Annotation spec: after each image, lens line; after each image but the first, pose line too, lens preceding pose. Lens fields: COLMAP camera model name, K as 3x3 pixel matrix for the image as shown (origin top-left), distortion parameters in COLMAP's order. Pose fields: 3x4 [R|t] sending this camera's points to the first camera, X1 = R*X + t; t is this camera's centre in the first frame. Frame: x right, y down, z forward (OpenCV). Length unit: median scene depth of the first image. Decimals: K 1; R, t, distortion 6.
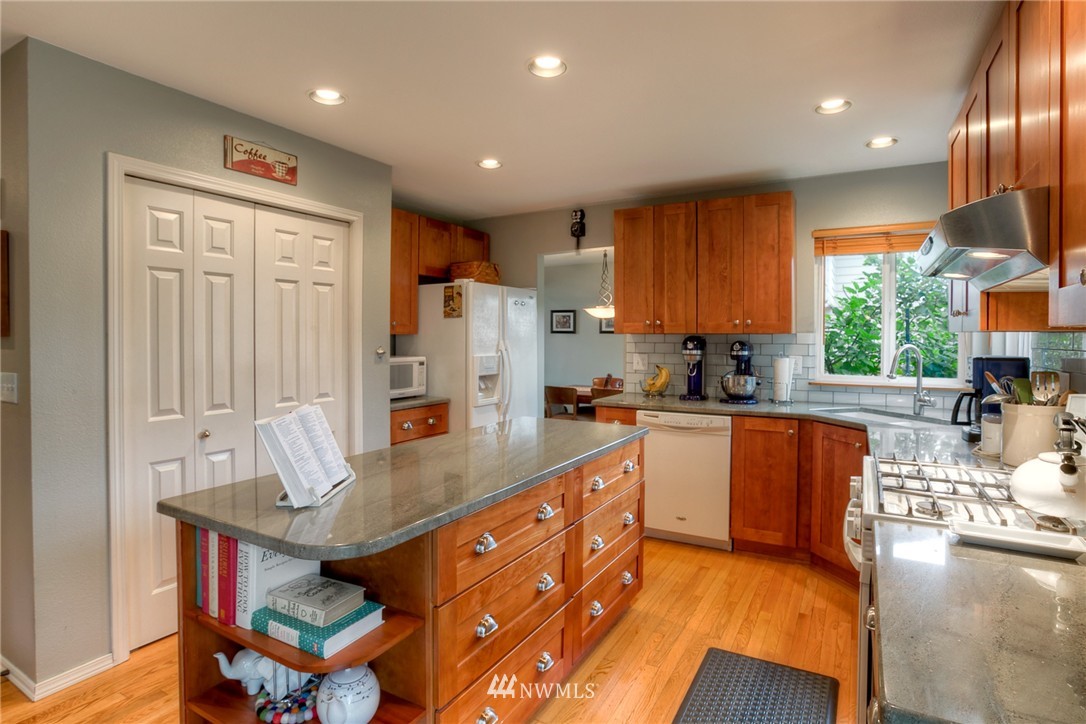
lens RADIAL K [[573.6, 0, 540.9], [0, 573.6, 355.6], [0, 0, 1]] dist [-0.006495, -0.000146]
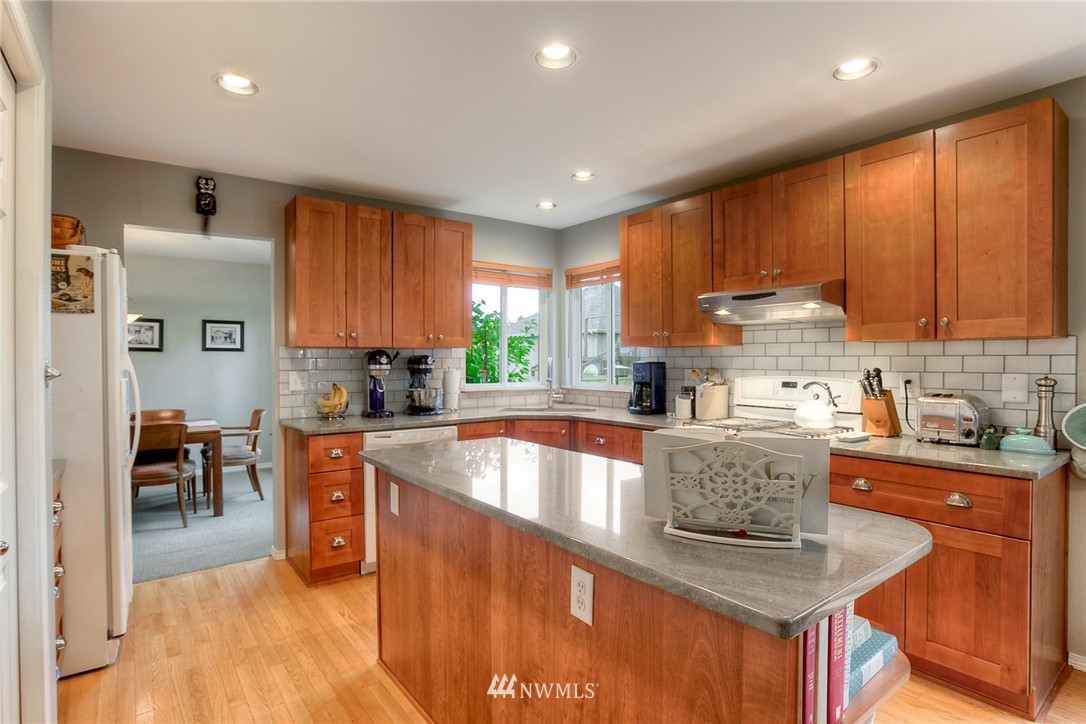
lens RADIAL K [[573.6, 0, 541.6], [0, 573.6, 361.1], [0, 0, 1]] dist [-0.006495, -0.000146]
pose [[0.415298, -0.005921, 0.909666, -0.500123], [0.034406, 0.999366, -0.009203, 0.002161], [-0.909035, 0.035120, 0.415238, 0.371867]]
